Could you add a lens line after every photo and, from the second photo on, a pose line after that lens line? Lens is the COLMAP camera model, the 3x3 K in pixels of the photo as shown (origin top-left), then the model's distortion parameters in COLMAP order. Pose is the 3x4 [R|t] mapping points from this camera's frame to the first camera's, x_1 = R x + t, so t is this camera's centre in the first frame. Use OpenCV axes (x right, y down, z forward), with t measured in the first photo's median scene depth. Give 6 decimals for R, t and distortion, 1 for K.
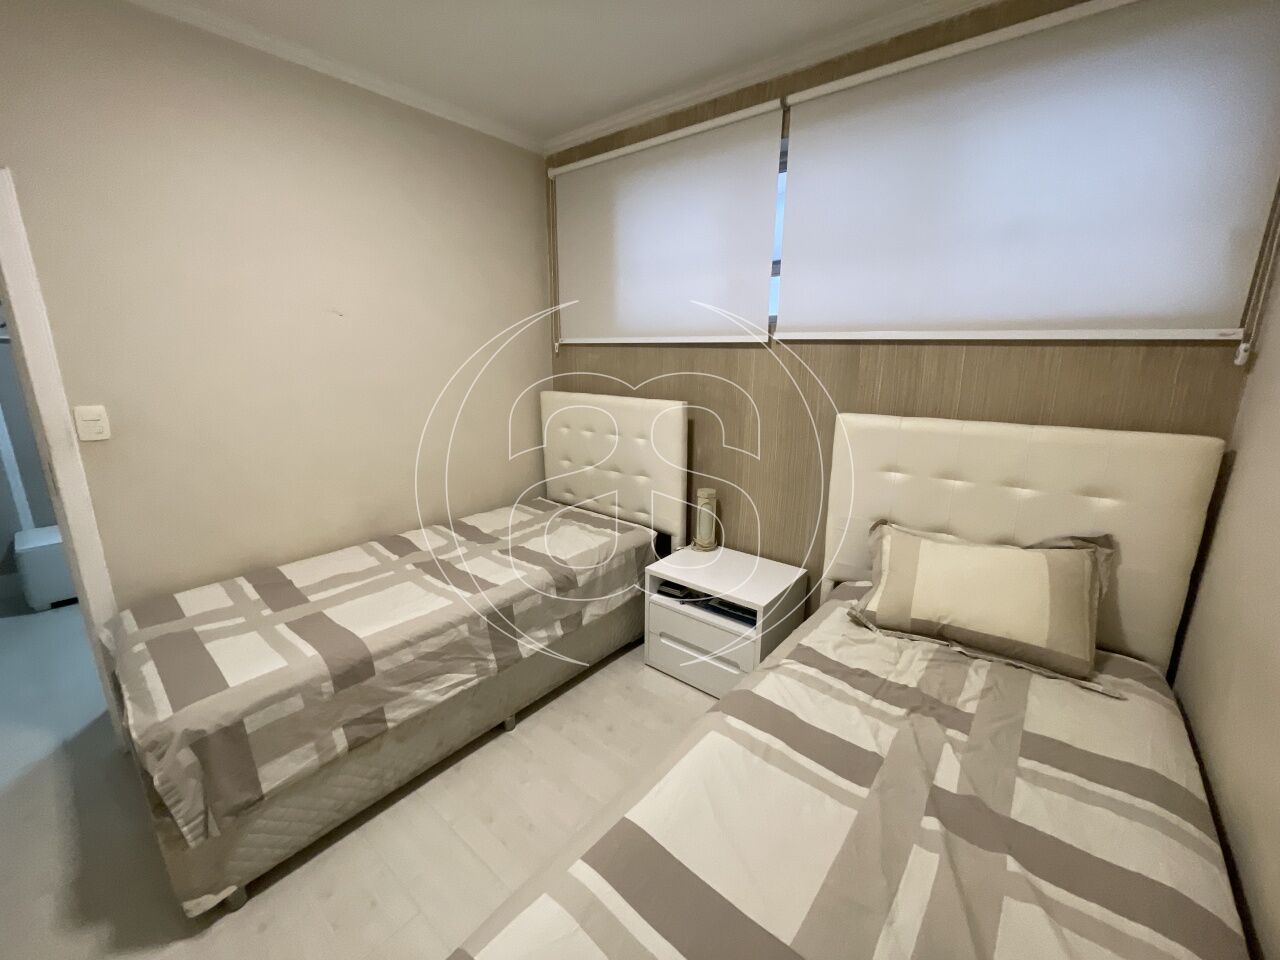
lens RADIAL K [[518.3, 0, 638.5], [0, 518.3, 474.9], [0, 0, 1]] dist [-0.000949, -0.000147]
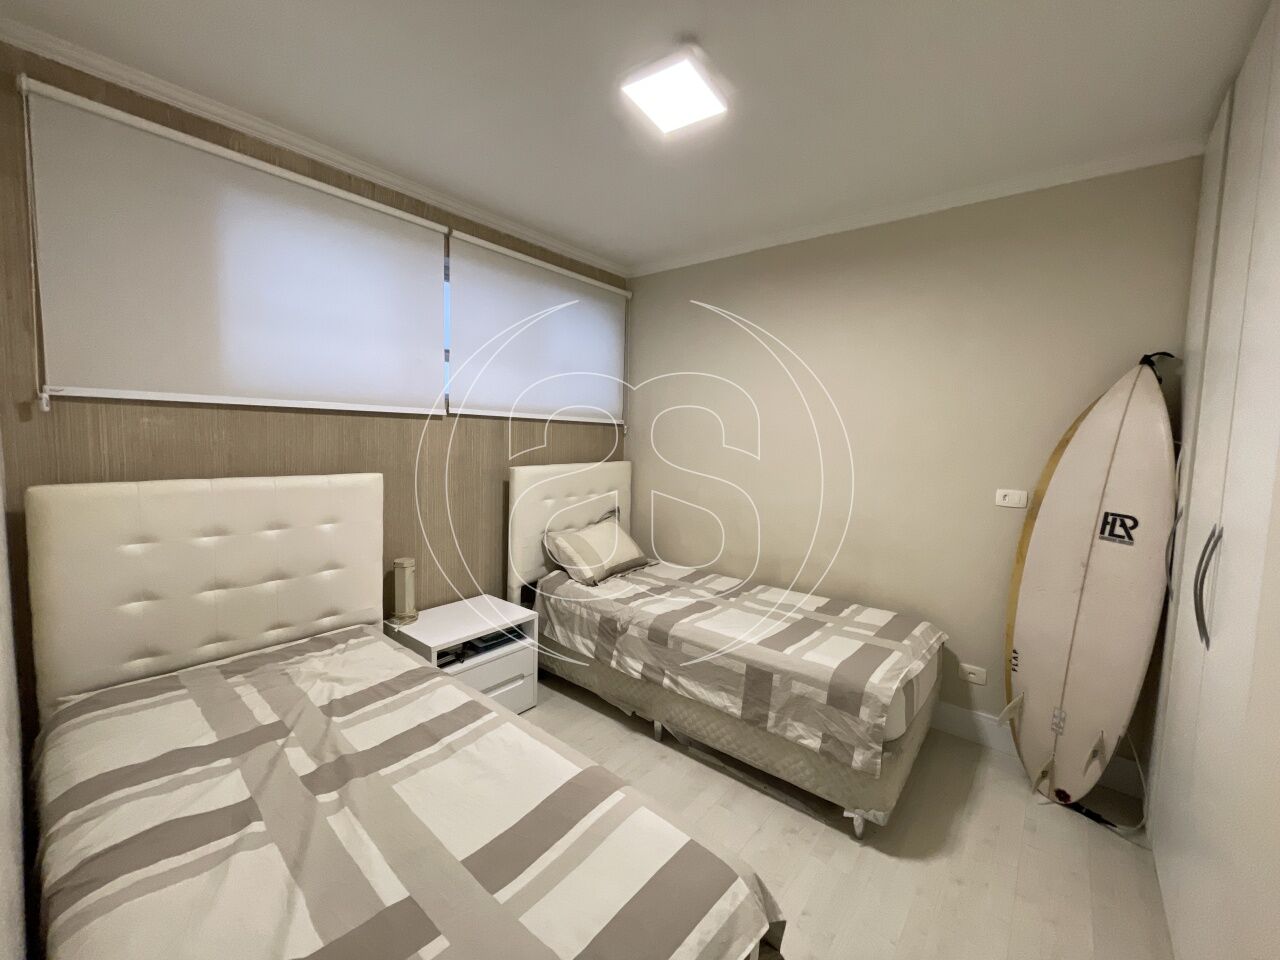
lens RADIAL K [[518.3, 0, 637.7], [0, 518.3, 478.0], [0, 0, 1]] dist [-0.000949, -0.000147]
pose [[0.000364, -0.085935, 0.996301, -1.005086], [0.209648, 0.974166, 0.083949, -0.134320], [-0.977777, 0.208842, 0.018371, 0.628629]]
